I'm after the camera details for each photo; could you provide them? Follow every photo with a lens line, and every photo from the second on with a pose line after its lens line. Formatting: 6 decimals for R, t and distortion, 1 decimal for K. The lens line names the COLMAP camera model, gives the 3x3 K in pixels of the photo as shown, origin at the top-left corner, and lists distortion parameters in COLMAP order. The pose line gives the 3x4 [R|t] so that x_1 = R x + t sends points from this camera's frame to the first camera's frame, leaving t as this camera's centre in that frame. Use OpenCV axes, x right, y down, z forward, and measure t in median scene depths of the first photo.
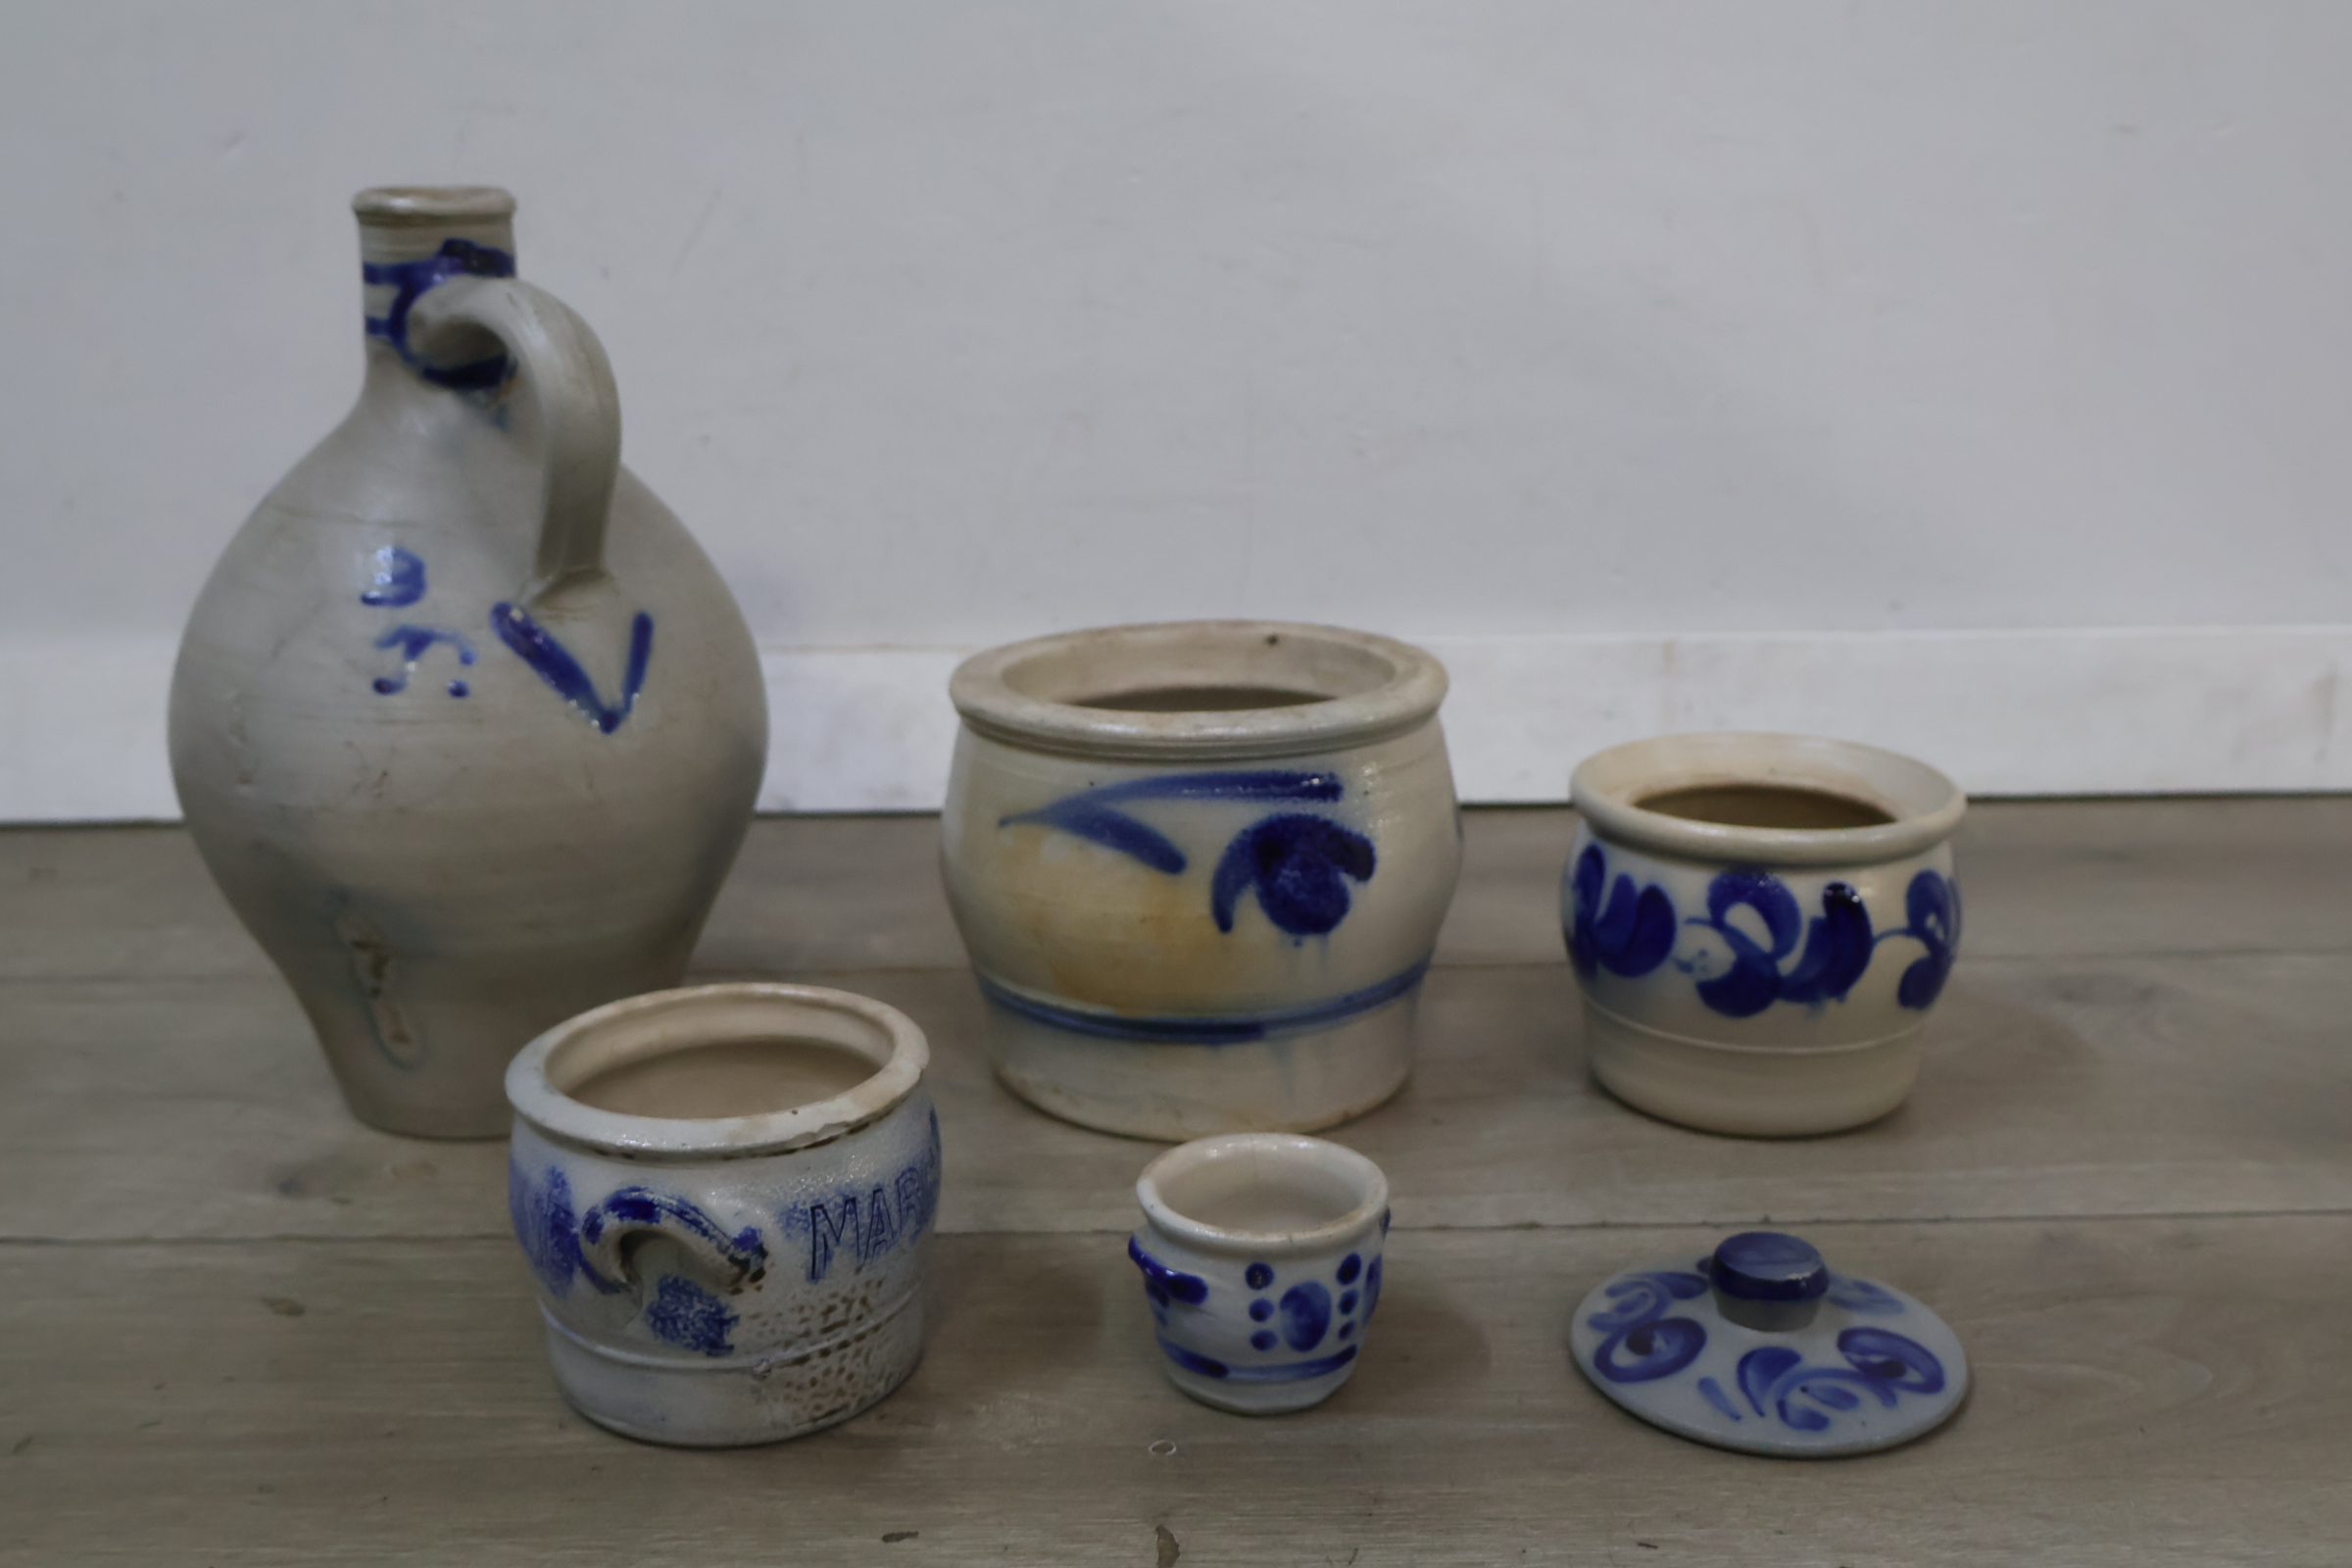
lens RADIAL K [[2280.8, 0, 1169.1], [0, 2280.8, 777.2], [0, 0, 1]] dist [-0.001052, 0.000000]
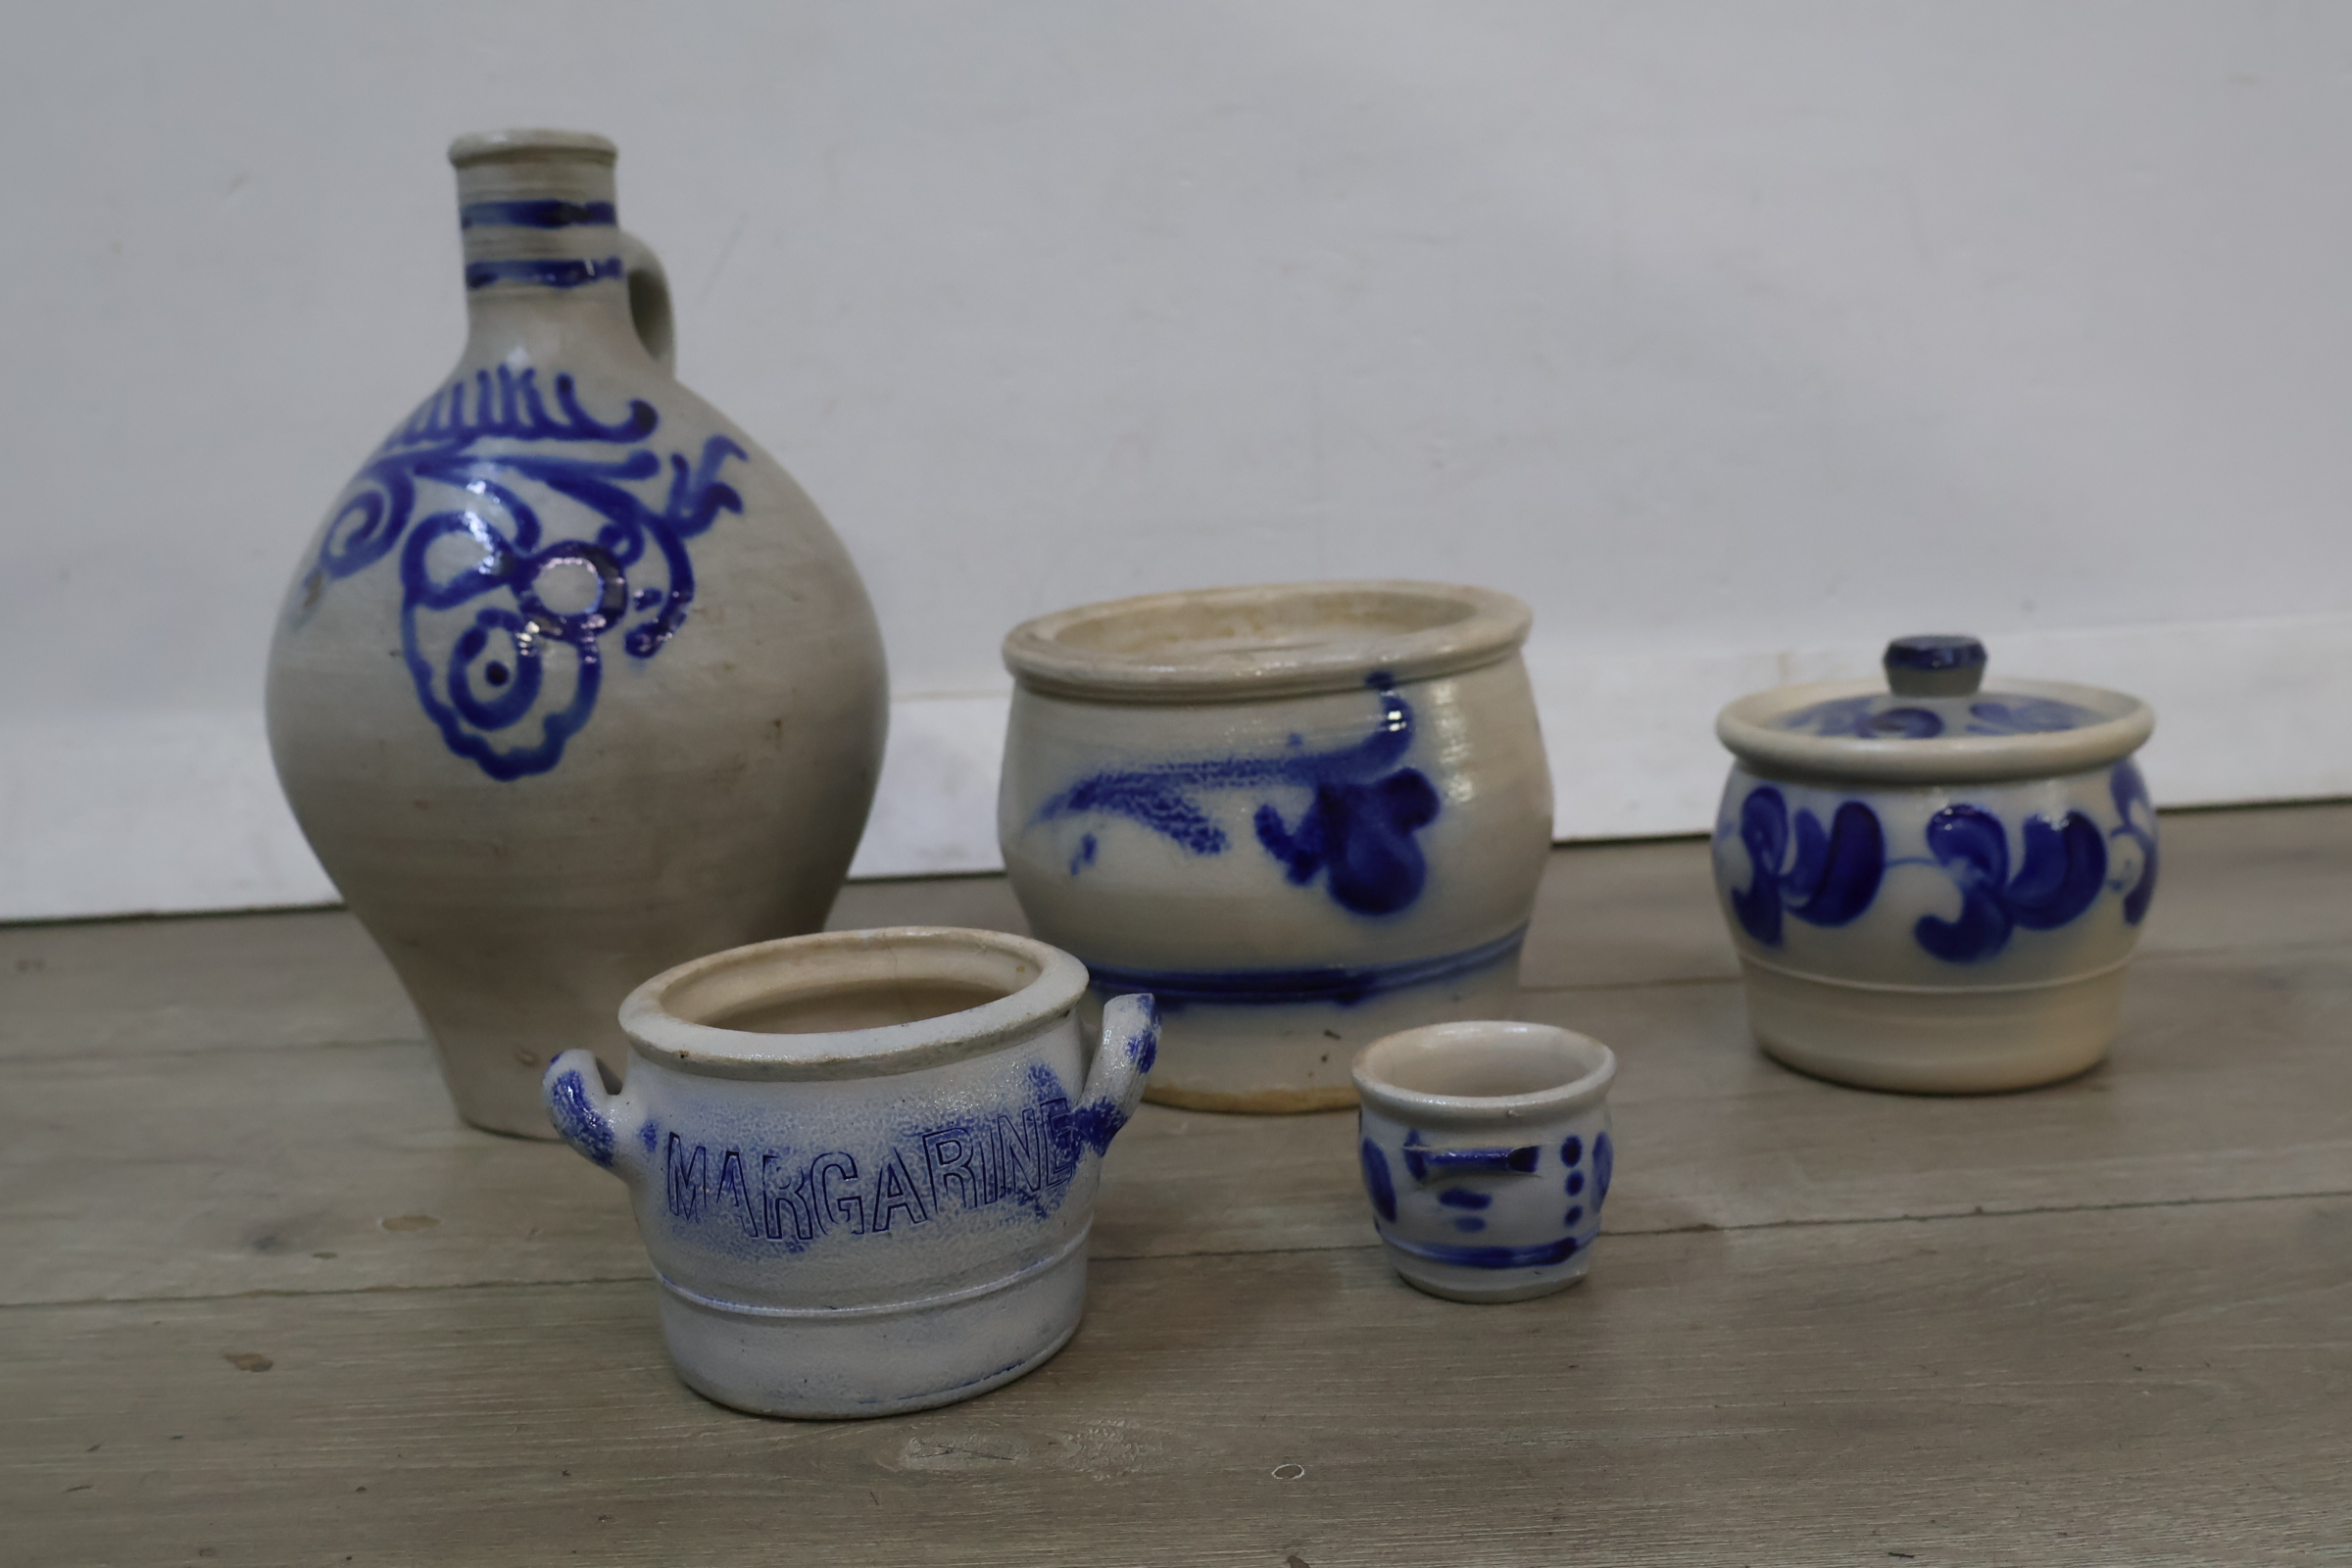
lens RADIAL K [[2280.8, 0, 1173.9], [0, 2280.8, 761.9], [0, 0, 1]] dist [-0.001052, 0.000000]
pose [[0.998944, -0.040491, -0.021717, -0.013285], [0.038301, 0.994909, -0.093217, 0.095642], [0.025381, 0.092286, 0.995409, 0.129587]]
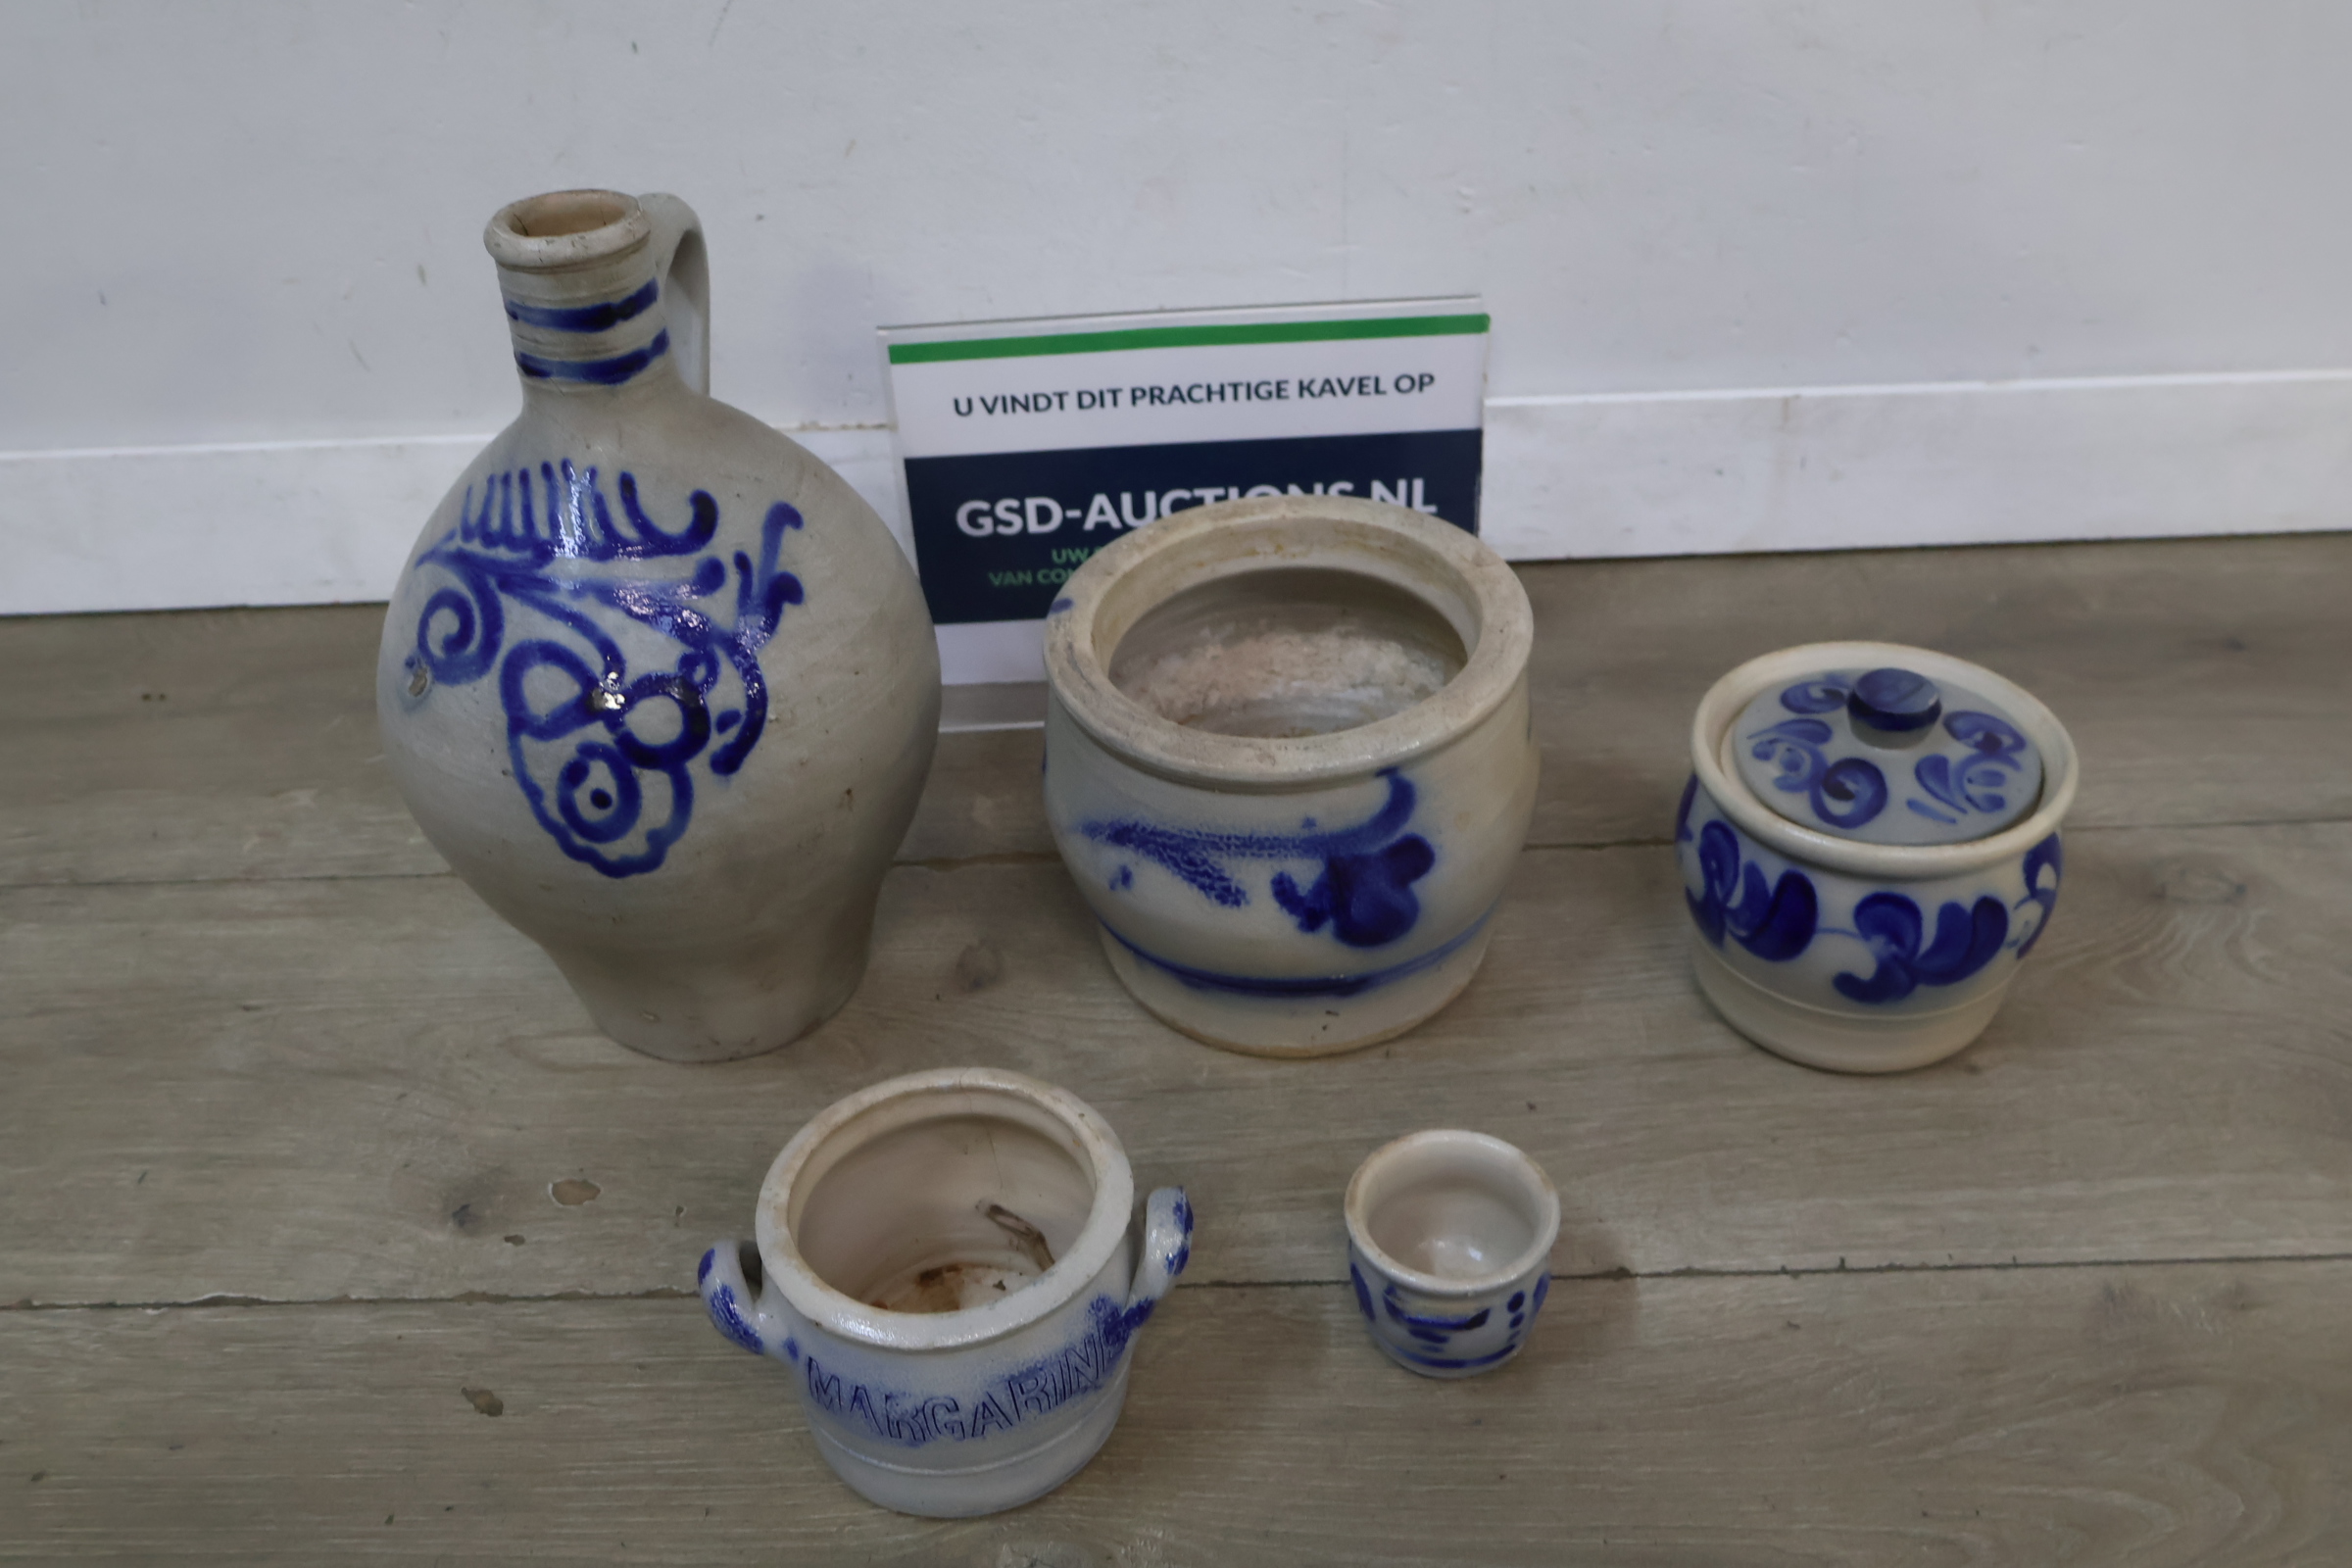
lens RADIAL K [[2280.8, 0, 1179.9], [0, 2280.8, 773.1], [0, 0, 1]] dist [-0.001052, 0.000000]
pose [[0.999287, -0.018172, -0.033101, -0.008041], [0.028788, 0.933890, 0.356399, -0.410607], [0.024436, -0.357098, 0.933747, 0.080247]]
